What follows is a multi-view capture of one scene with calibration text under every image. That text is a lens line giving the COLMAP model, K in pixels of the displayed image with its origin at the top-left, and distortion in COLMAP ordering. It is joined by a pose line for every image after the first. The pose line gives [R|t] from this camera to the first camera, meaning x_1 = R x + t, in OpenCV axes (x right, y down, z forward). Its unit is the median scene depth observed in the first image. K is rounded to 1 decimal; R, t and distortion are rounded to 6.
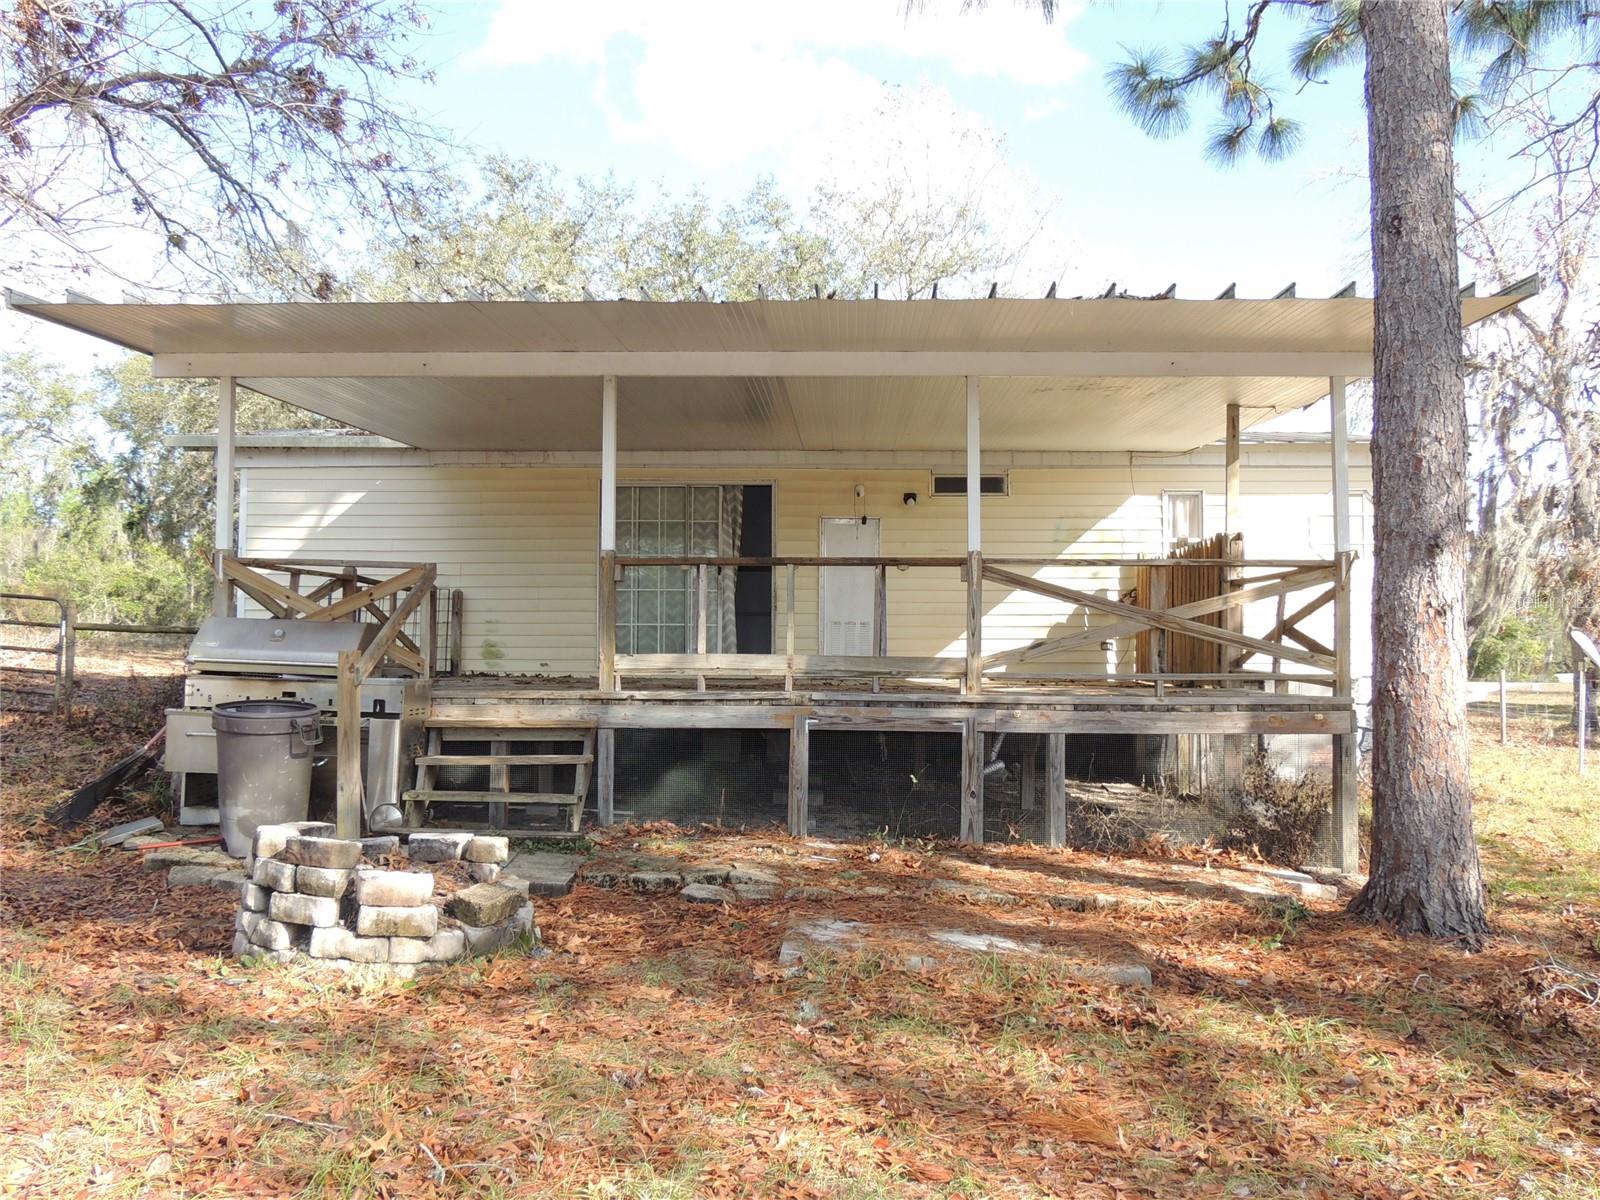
lens RADIAL K [[1394.2, 0, 804.1], [0, 1394.2, 598.3], [0, 0, 1]] dist [-0.033477, 0.014559]
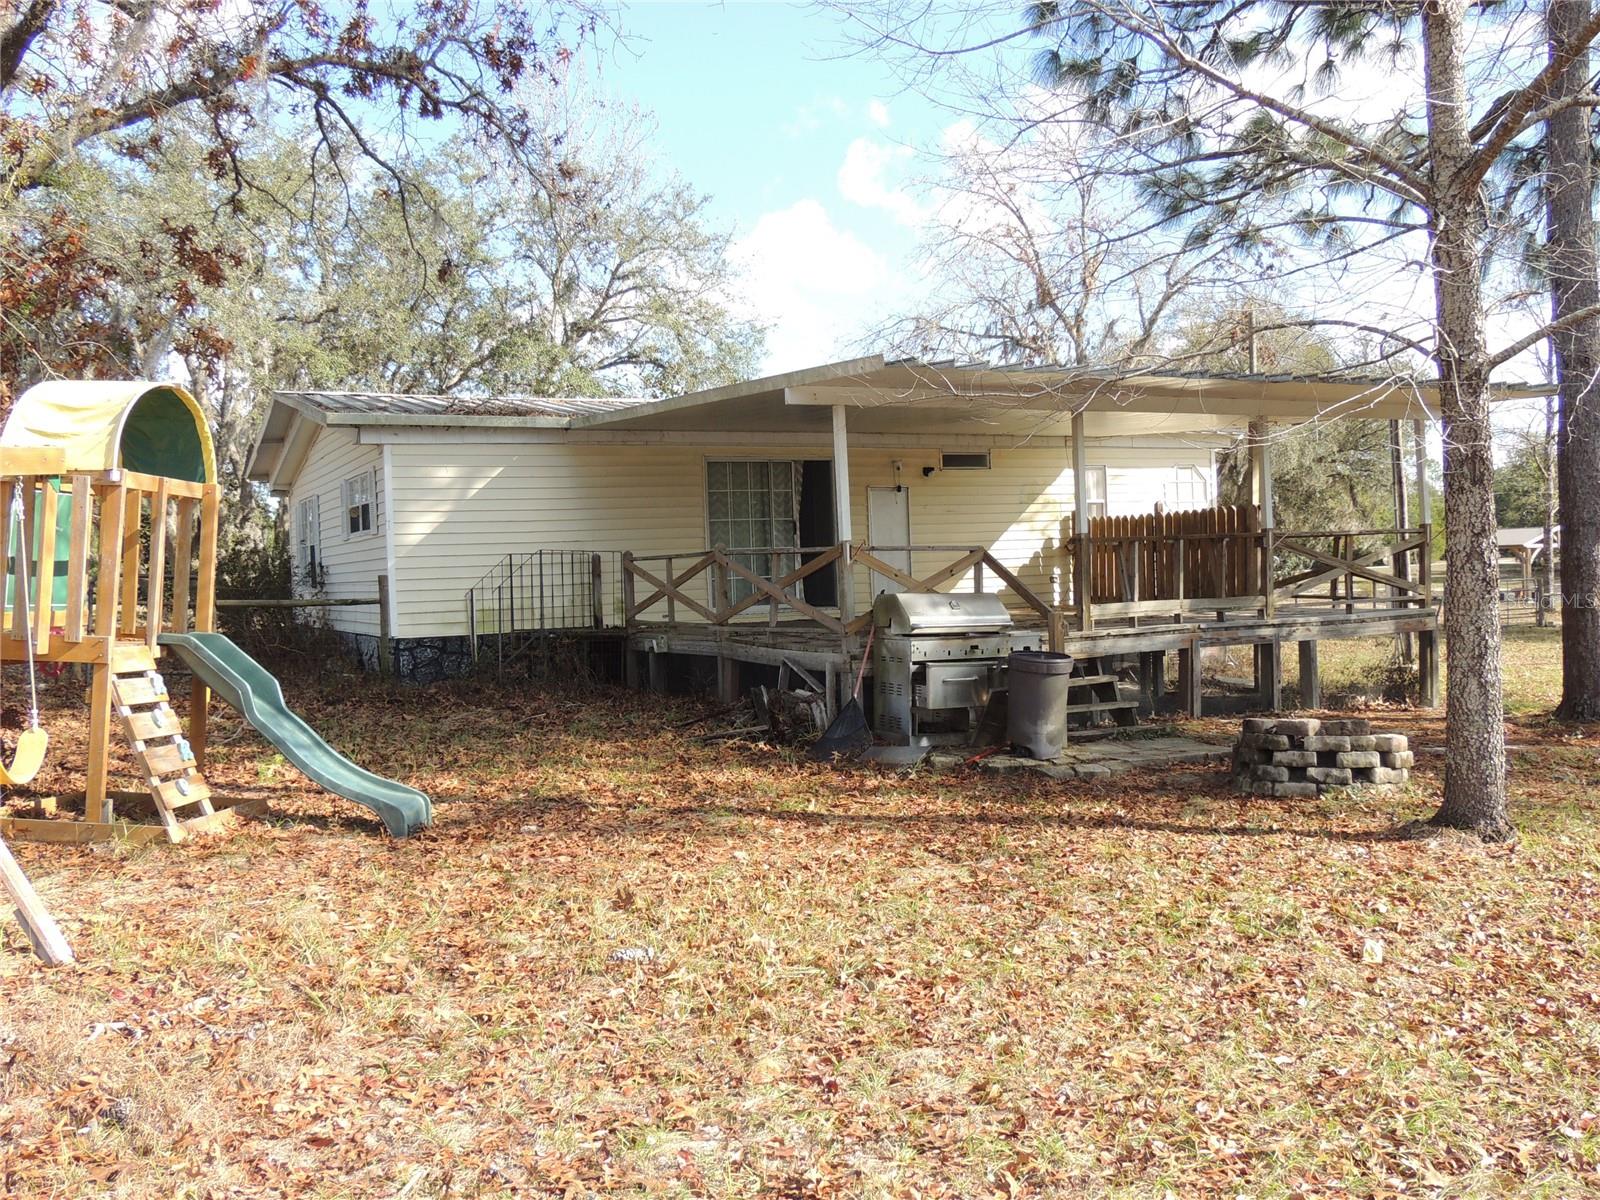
lens RADIAL K [[1394.2, 0, 805.6], [0, 1394.2, 601.4], [0, 0, 1]] dist [-0.033477, 0.014559]
pose [[0.866773, -0.051091, 0.496079, -1.116150], [0.020915, 0.997587, 0.066197, -0.066158], [-0.498265, -0.047002, 0.865750, -0.102888]]
